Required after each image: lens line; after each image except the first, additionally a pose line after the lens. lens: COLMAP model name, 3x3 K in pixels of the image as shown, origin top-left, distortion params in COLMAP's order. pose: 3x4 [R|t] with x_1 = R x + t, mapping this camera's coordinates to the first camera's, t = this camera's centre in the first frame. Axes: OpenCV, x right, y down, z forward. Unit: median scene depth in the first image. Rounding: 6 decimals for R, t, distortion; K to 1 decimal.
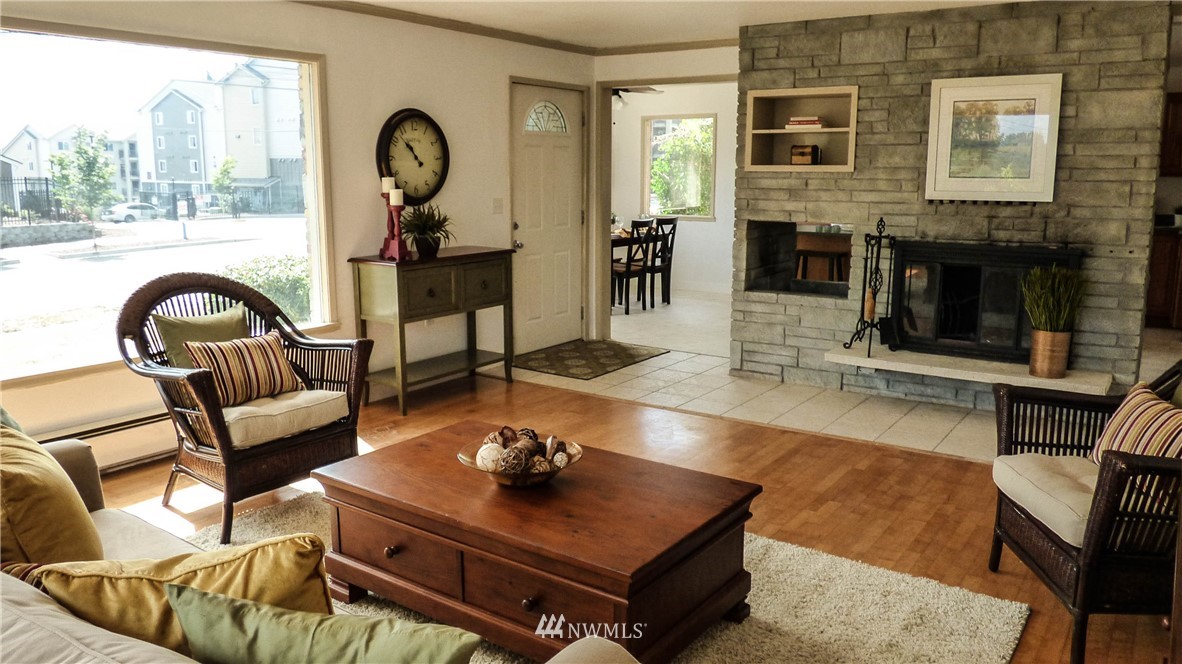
lens RADIAL K [[884.8, 0, 592.6], [0, 884.8, 336.5], [0, 0, 1]] dist [-0.008456, -0.027520]
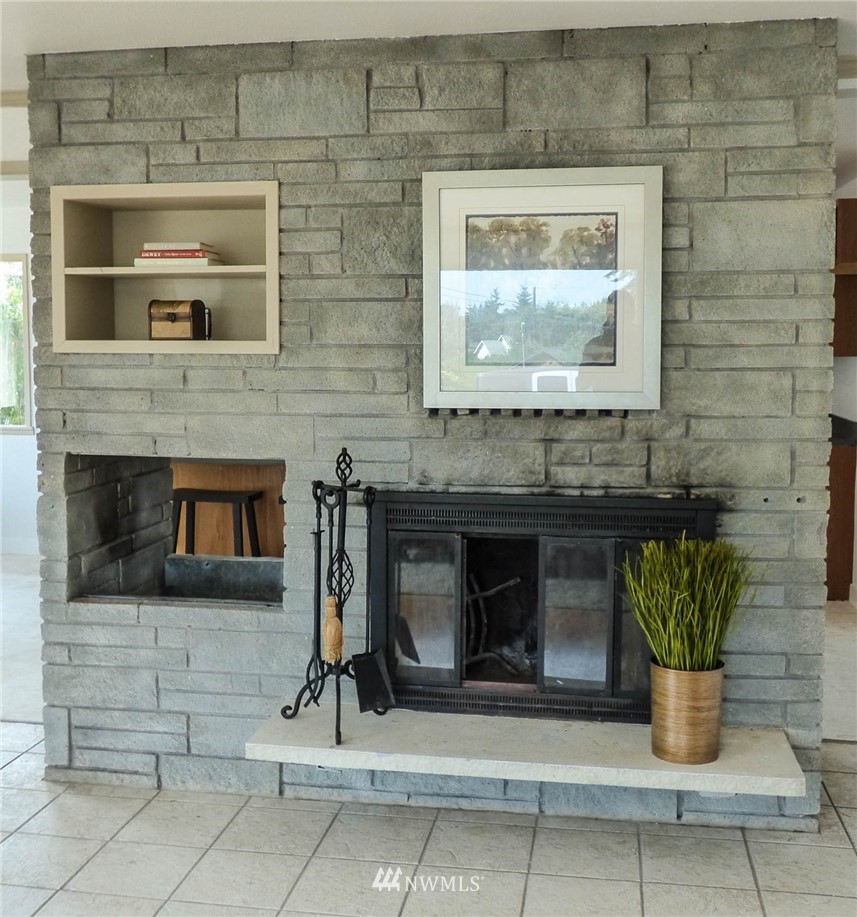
lens RADIAL K [[1142.6, 0, 426.7], [0, 1142.6, 437.1], [0, 0, 1]] dist [0.013048, -0.028085]
pose [[0.903780, -0.031333, 0.426849, 0.101119], [0.078866, 0.992431, -0.094135, -0.077367], [-0.420669, 0.118741, 0.899410, 0.416690]]
